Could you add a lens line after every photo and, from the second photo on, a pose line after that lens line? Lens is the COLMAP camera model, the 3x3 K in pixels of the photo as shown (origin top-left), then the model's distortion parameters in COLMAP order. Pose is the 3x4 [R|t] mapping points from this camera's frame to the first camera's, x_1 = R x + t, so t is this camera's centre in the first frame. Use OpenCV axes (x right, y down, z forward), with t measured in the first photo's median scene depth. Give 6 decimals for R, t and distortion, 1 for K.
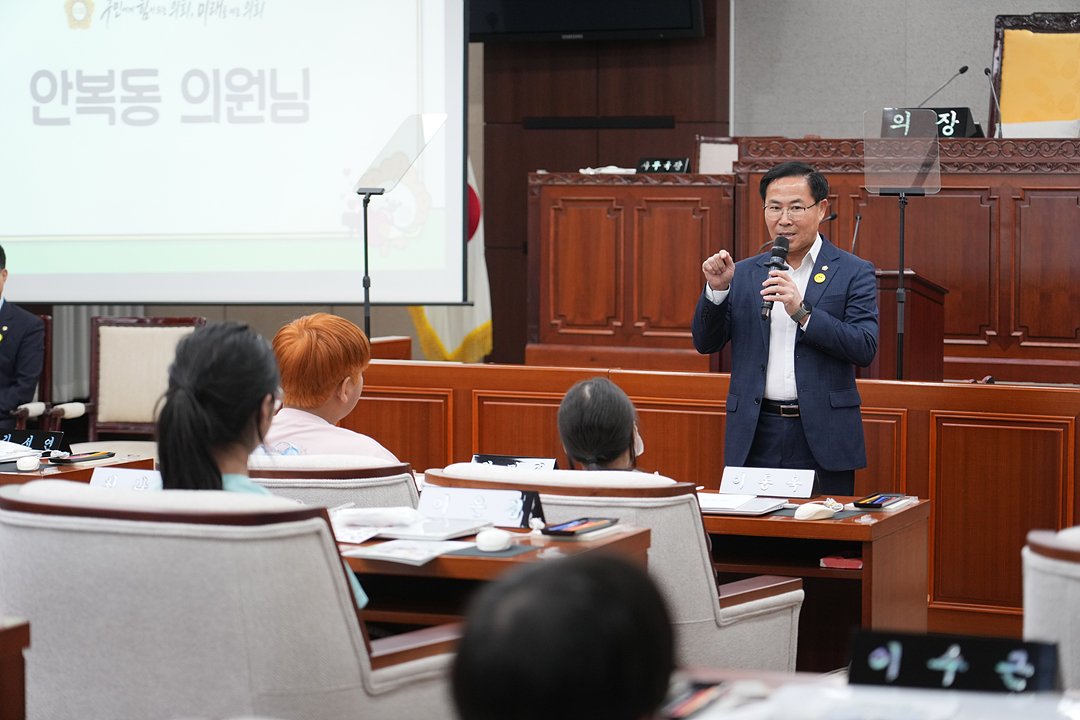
lens RADIAL K [[2963.8, 0, 540.0], [0, 2963.8, 360.0], [0, 0, 1]] dist [-0.027364, -0.213726]
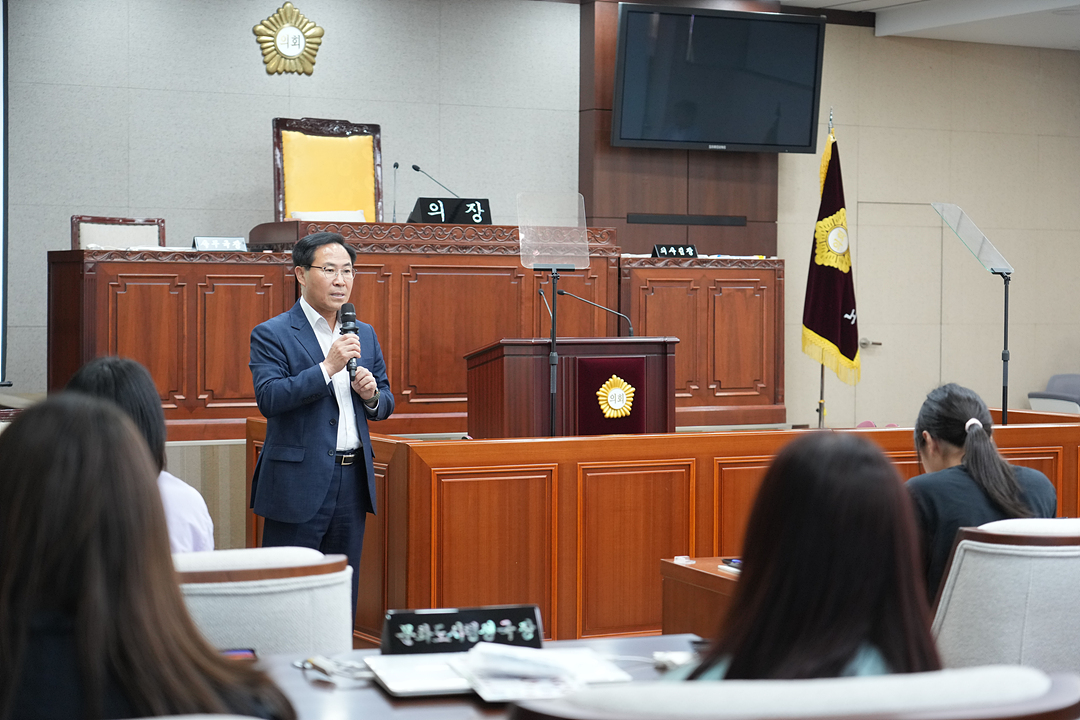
lens RADIAL K [[2207.3, 0, 540.0], [0, 2207.3, 360.0], [0, 0, 1]] dist [0.026993, 0.226043]
pose [[0.574287, -0.029636, 0.818117, -0.528096], [0.043095, 0.999053, 0.005940, -0.024062], [-0.817519, 0.031846, 0.575021, 0.450520]]
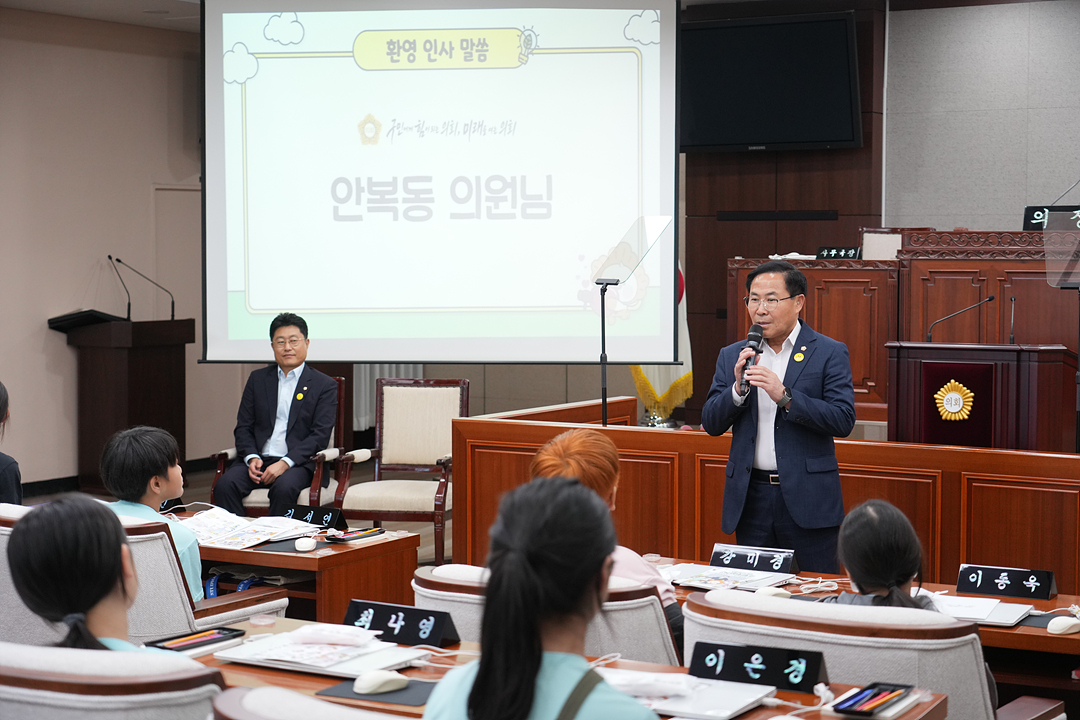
lens RADIAL K [[2002.1, 0, 540.0], [0, 2002.1, 360.0], [0, 0, 1]] dist [0.029587, 0.023556]
pose [[0.996986, 0.002302, -0.077541, -0.017326], [-0.002510, 0.999994, -0.002583, -0.018394], [0.077535, 0.002770, 0.996986, 0.158269]]
